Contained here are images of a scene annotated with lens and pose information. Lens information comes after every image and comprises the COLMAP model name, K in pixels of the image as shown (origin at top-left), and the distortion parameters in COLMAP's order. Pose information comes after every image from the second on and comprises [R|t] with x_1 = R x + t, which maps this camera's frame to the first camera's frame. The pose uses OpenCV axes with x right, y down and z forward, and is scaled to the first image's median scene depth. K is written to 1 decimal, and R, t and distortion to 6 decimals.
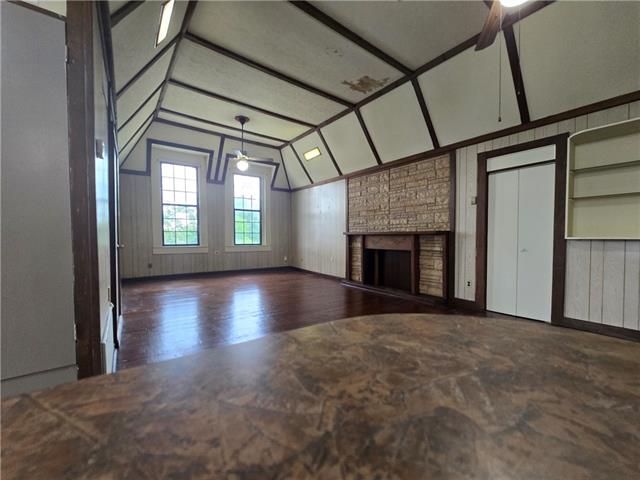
lens RADIAL K [[261.3, 0, 318.7], [0, 261.3, 244.1], [0, 0, 1]] dist [-0.010759, 0.000000]
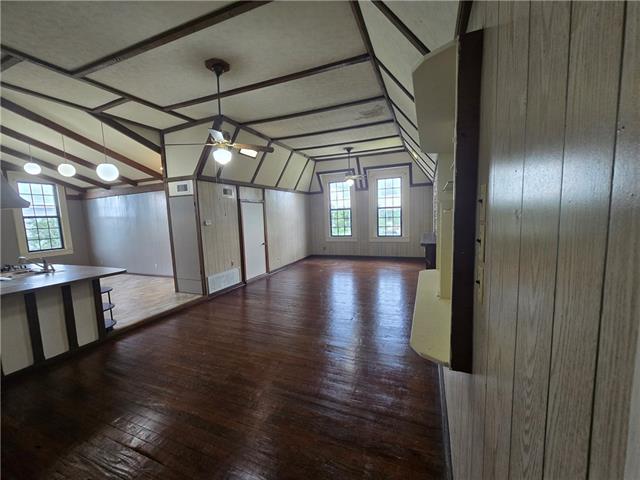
lens RADIAL K [[261.3, 0, 318.7], [0, 261.3, 244.1], [0, 0, 1]] dist [-0.010759, 0.000000]
pose [[0.521160, 0.070010, -0.850583, 0.651926], [0.013996, 0.995795, 0.090538, -0.083239], [0.853344, -0.059089, 0.517988, 0.099778]]
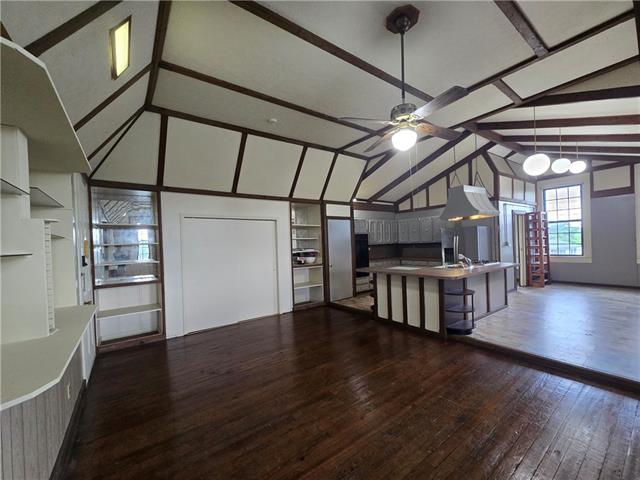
lens RADIAL K [[261.3, 0, 318.7], [0, 261.3, 244.1], [0, 0, 1]] dist [-0.010759, 0.000000]
pose [[-0.999494, 0.031420, 0.004853, 0.254004], [0.031562, 0.998972, 0.032531, -0.078060], [-0.003826, 0.032668, -0.999459, 0.561036]]
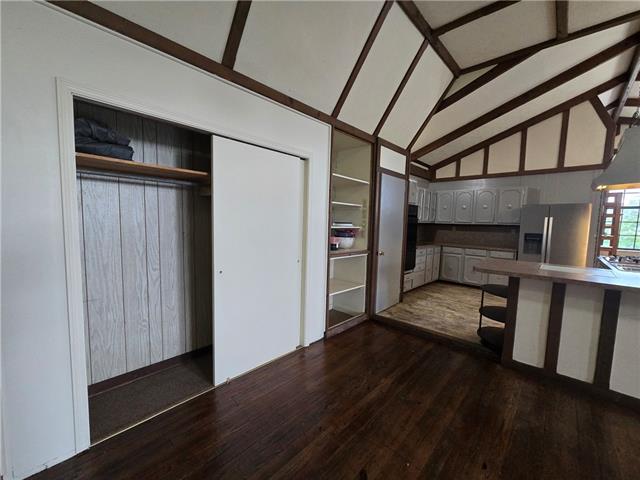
lens RADIAL K [[261.3, 0, 318.7], [0, 261.3, 244.1], [0, 0, 1]] dist [-0.010759, 0.000000]
pose [[-0.984470, -0.009480, -0.175298, 0.443059], [-0.030216, 0.992789, 0.116004, -0.049255], [0.172934, 0.119500, -0.977657, 0.136549]]
